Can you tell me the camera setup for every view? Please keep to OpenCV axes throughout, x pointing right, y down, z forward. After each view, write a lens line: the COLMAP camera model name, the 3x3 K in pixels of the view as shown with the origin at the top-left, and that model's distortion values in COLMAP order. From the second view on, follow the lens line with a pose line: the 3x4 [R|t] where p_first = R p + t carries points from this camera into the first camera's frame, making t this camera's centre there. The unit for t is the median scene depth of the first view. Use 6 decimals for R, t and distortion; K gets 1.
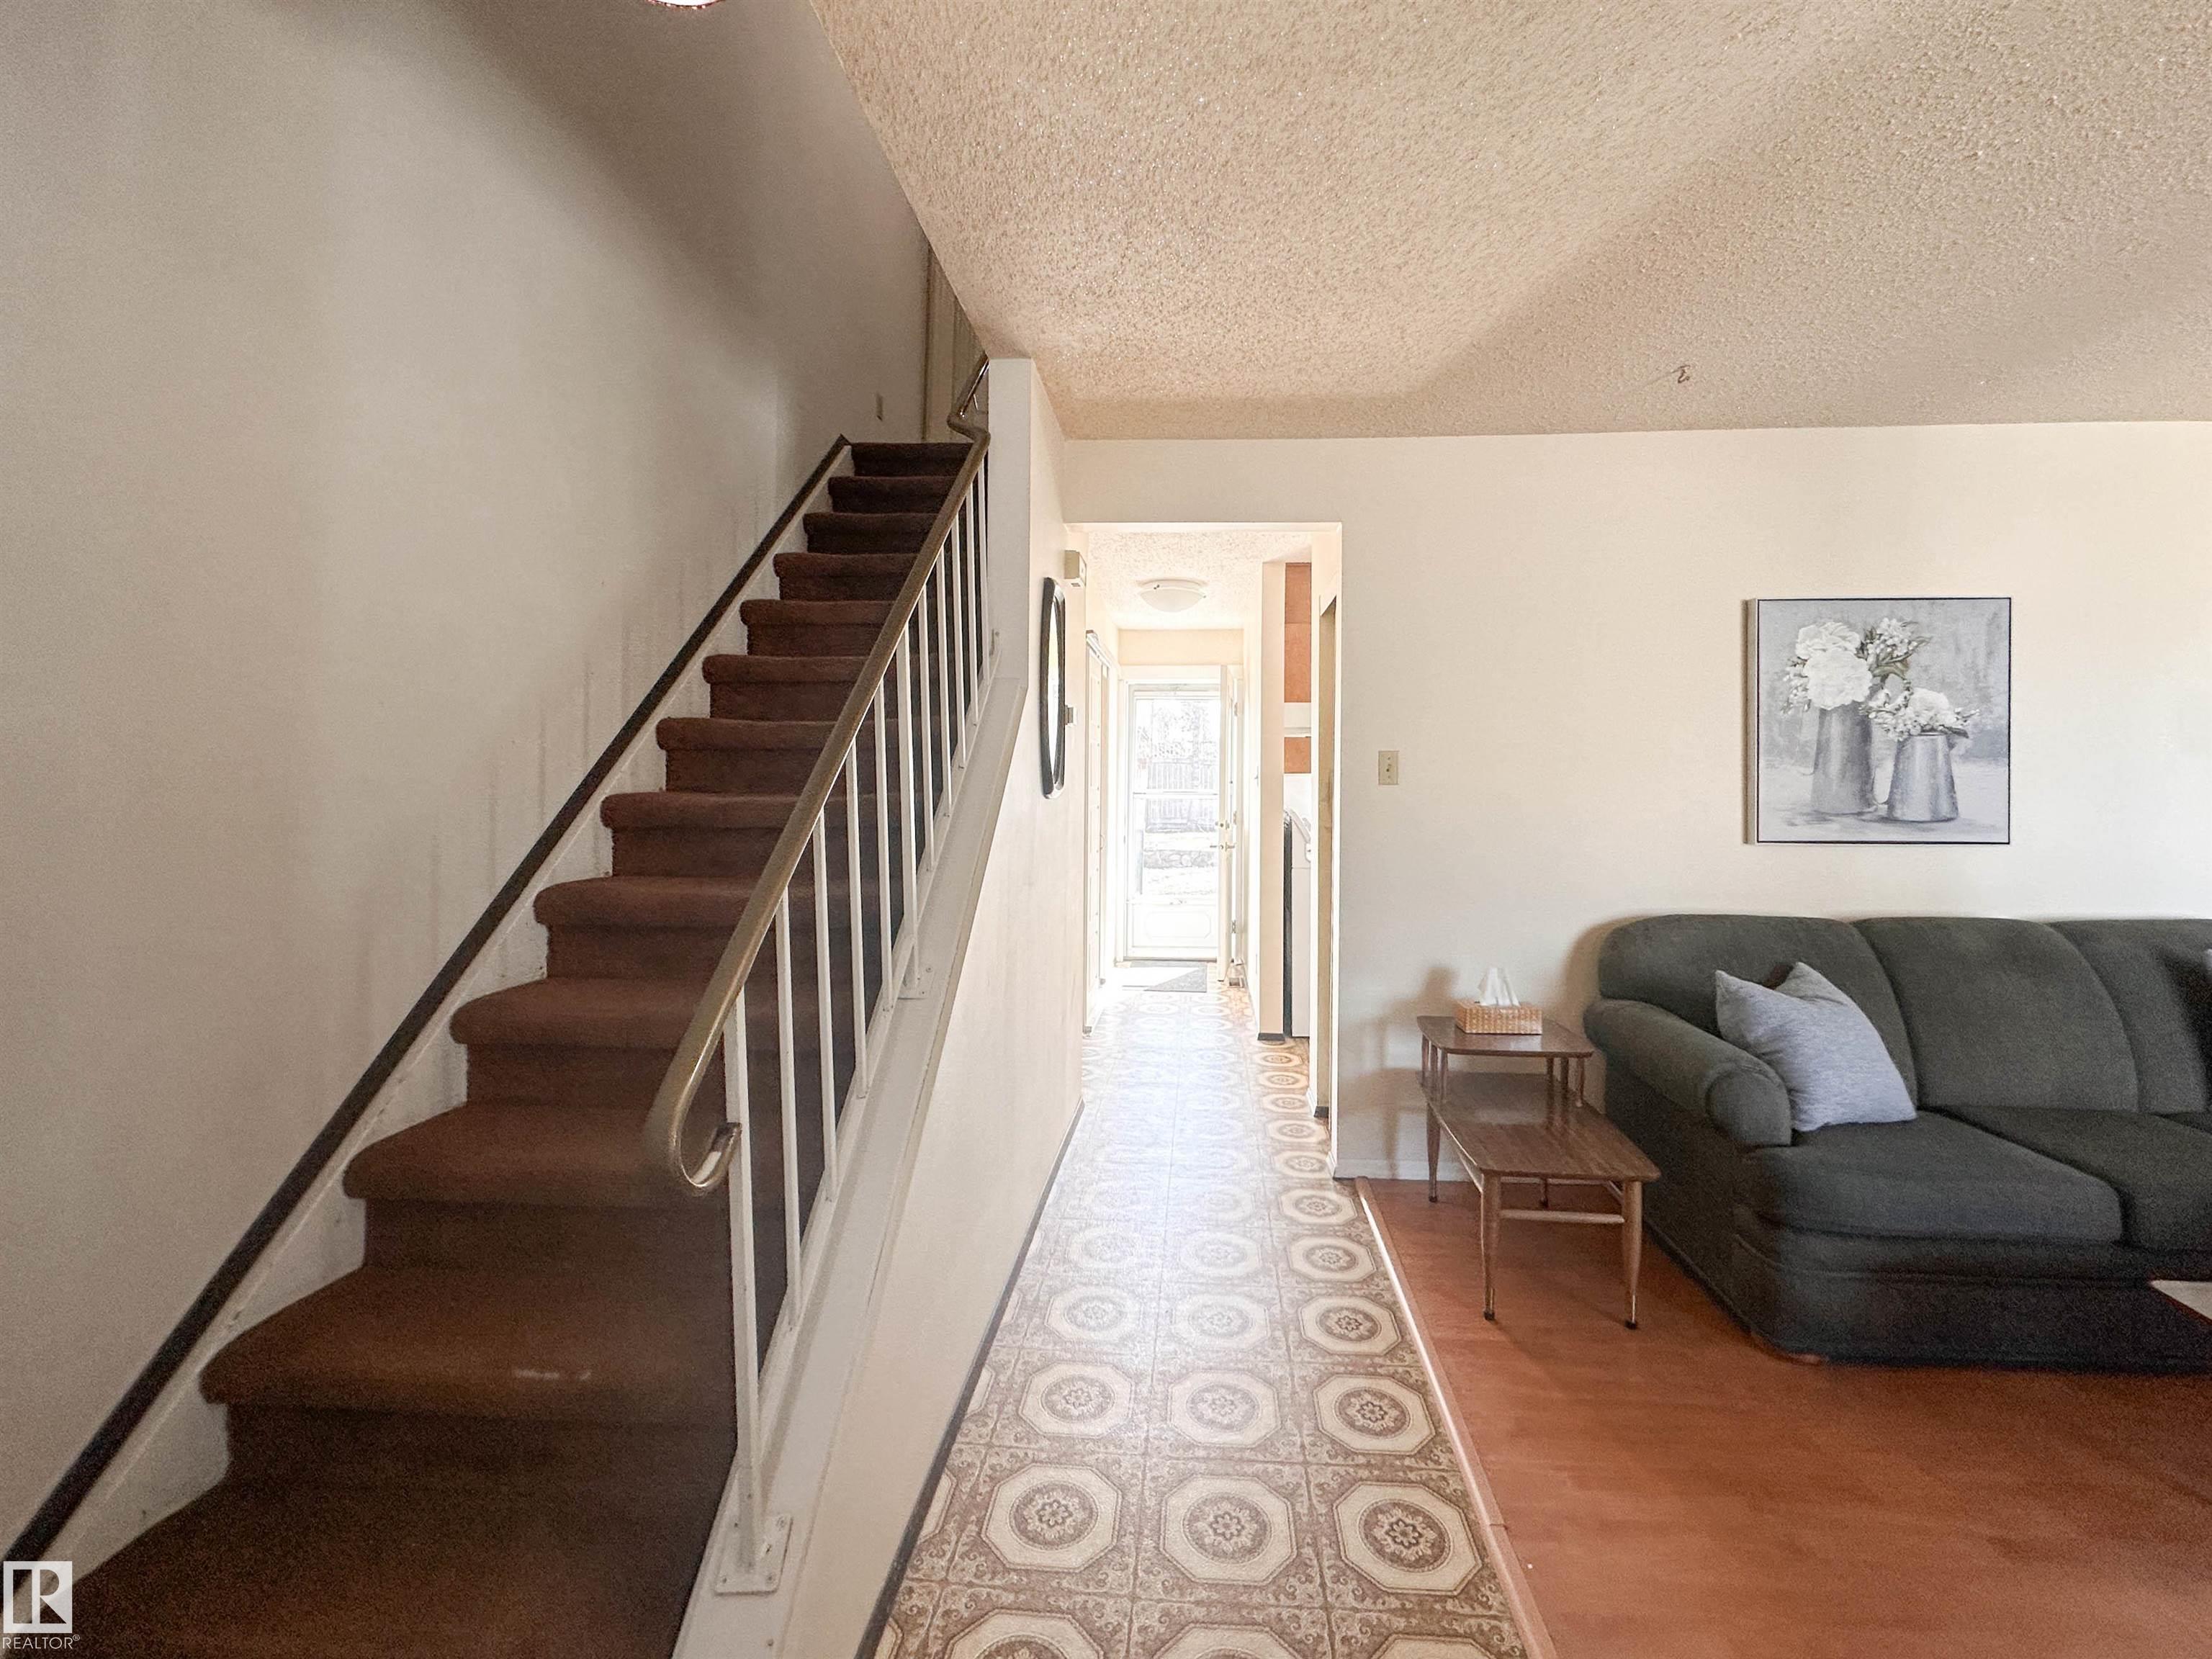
lens RADIAL K [[870.3, 0, 1167.5], [0, 870.3, 781.5], [0, 0, 1]] dist [-0.000765, -0.000096]
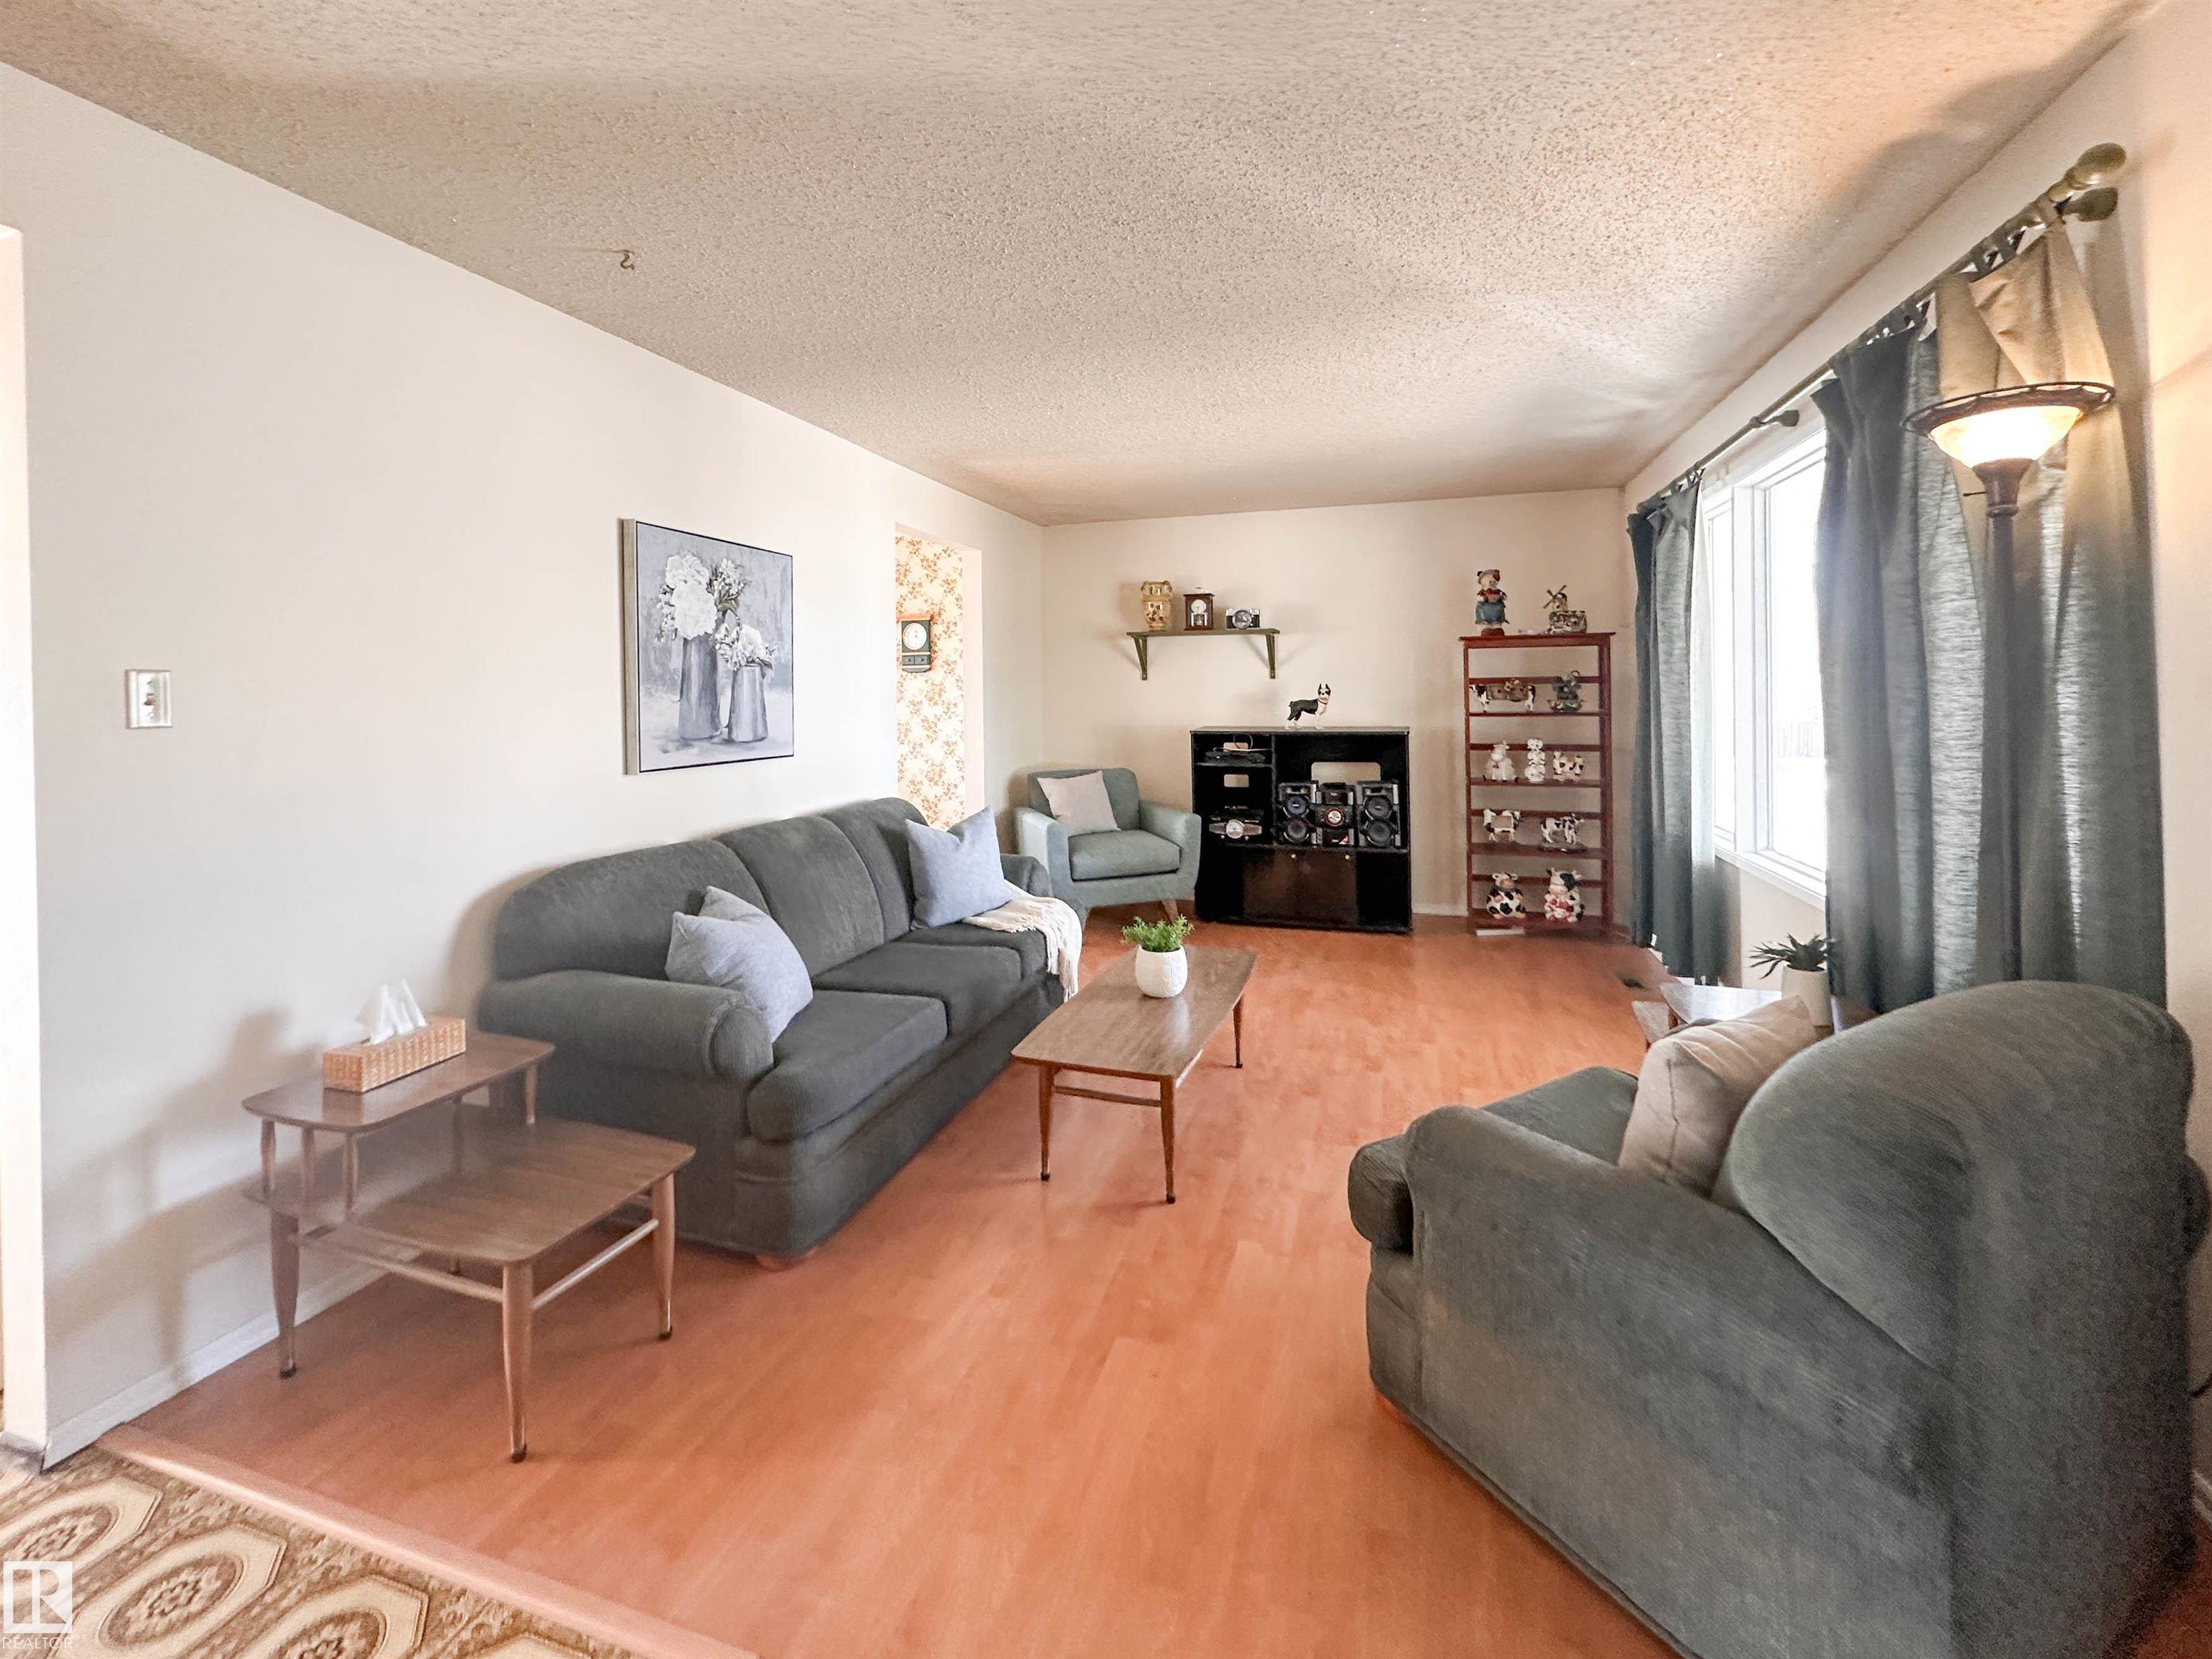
lens RADIAL K [[922.3, 0, 1067.6], [0, 922.3, 704.5], [0, 0, 1]] dist [-0.001697, -0.000029]
pose [[0.281082, -0.018096, 0.959513, -0.180327], [0.006451, 0.999835, 0.016967, -0.020966], [-0.959662, 0.001421, 0.281152, 0.263871]]
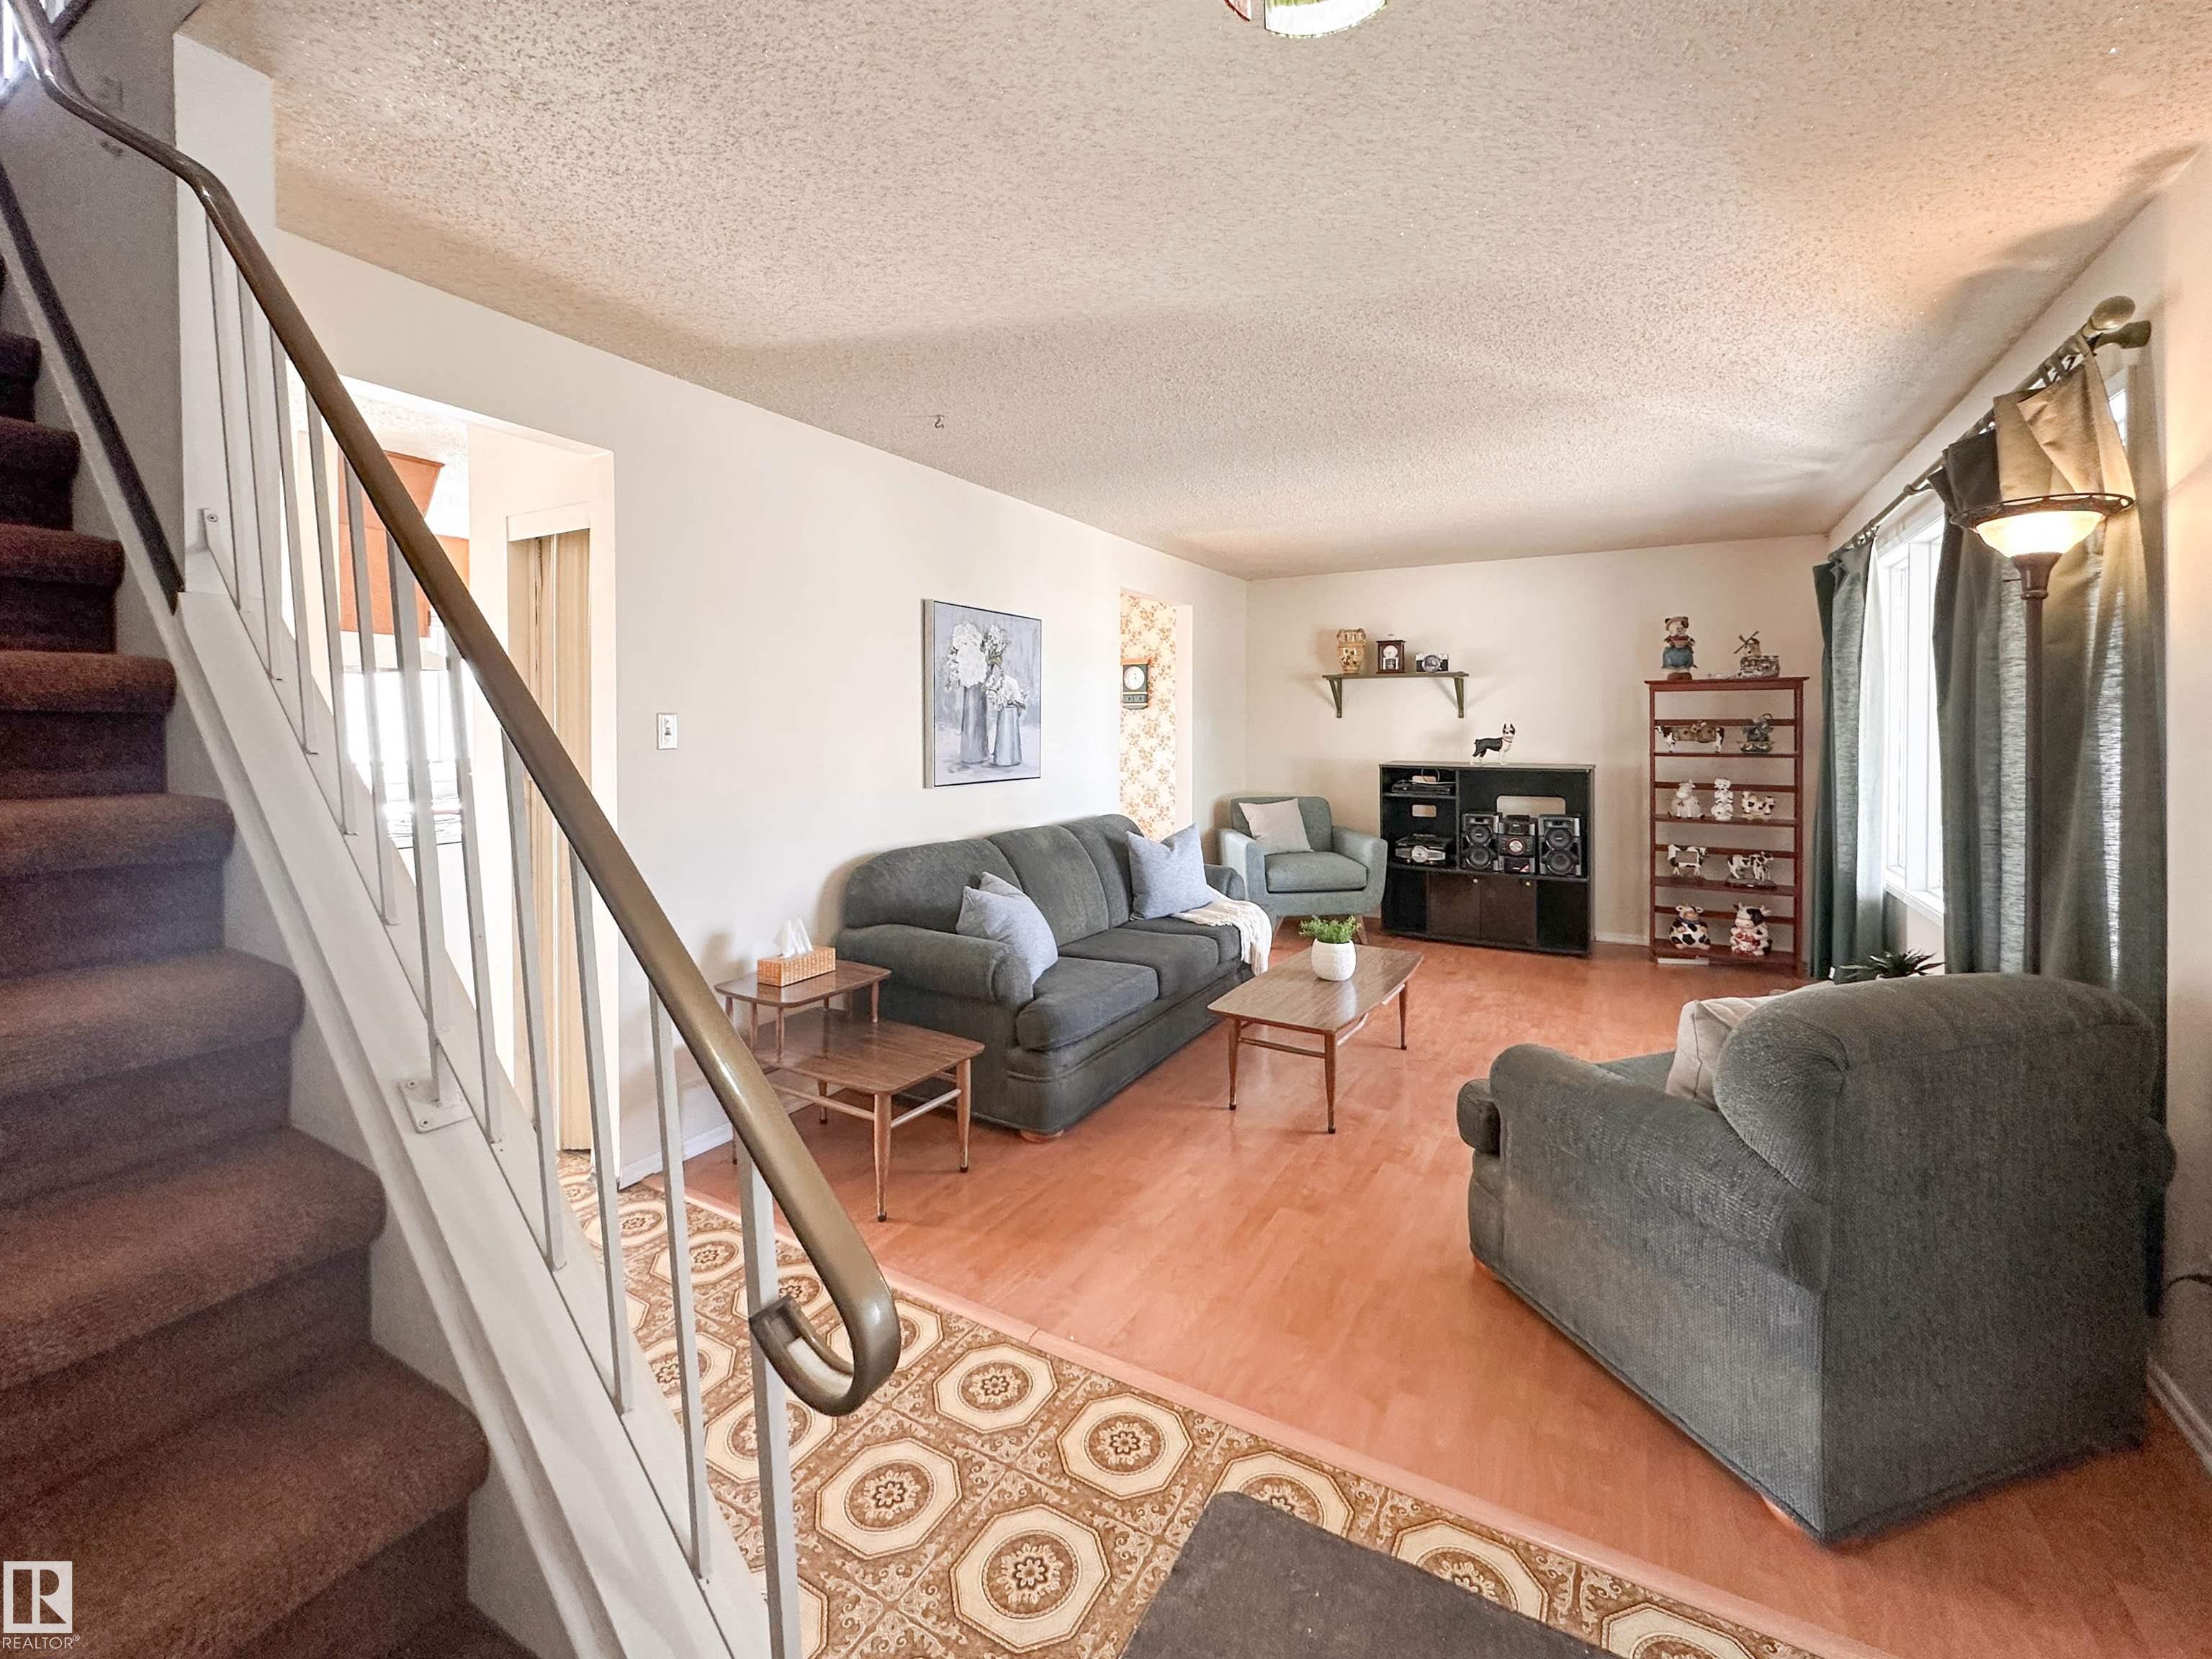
lens RADIAL K [[882.0, 0, 1068.5], [0, 882.0, 747.6], [0, 0, 1]] dist [0.001213, -0.000056]
pose [[0.496502, -0.025064, 0.867674, -0.389370], [-0.002060, 0.999546, 0.030052, -0.030758], [-0.868033, -0.016708, 0.496225, 0.173026]]
